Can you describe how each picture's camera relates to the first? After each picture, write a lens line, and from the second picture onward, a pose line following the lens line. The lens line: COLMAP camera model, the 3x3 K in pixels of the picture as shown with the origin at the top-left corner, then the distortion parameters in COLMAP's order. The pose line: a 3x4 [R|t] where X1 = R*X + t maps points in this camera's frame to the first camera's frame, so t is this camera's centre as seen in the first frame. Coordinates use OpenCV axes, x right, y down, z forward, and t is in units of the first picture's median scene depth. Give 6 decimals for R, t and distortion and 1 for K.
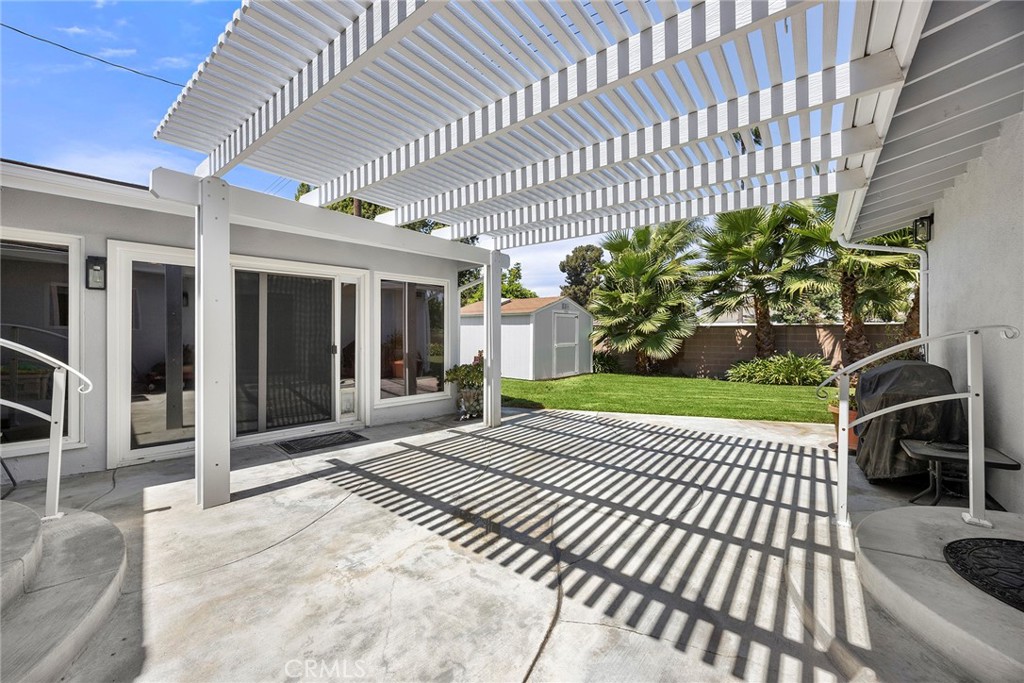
lens RADIAL K [[393.5, 0, 510.2], [0, 393.5, 329.1], [0, 0, 1]] dist [-0.001855, -0.000022]
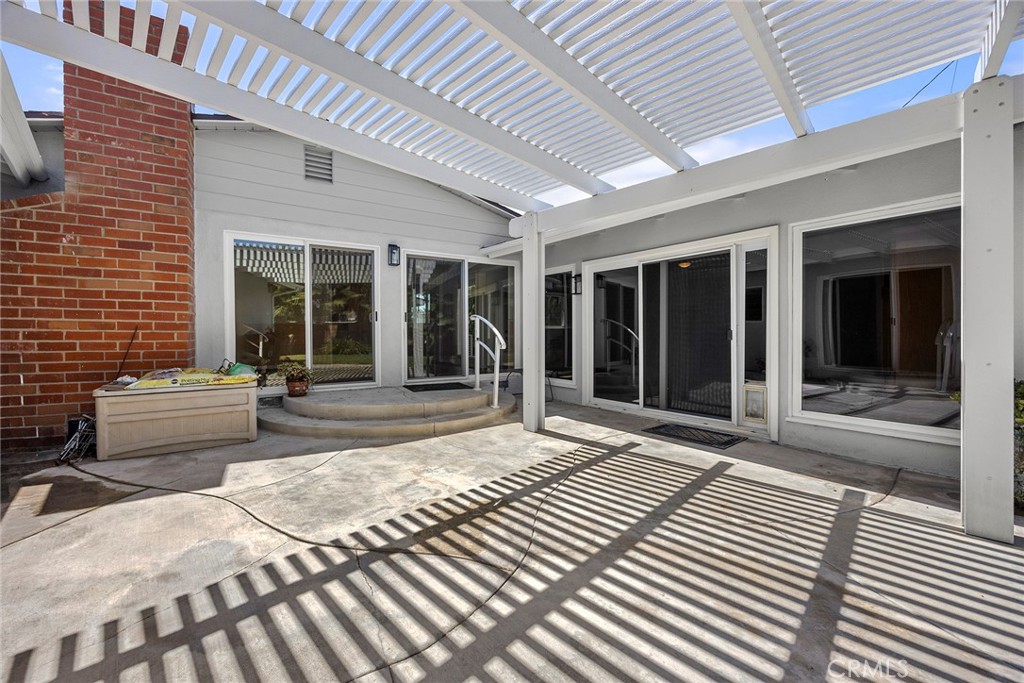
lens RADIAL K [[393.5, 0, 510.2], [0, 393.5, 329.1], [0, 0, 1]] dist [-0.001855, -0.000022]
pose [[-0.108884, -0.011910, -0.993983, 0.858731], [0.010673, 0.999857, -0.013150, 0.090718], [0.993997, -0.012041, -0.108741, 1.242622]]
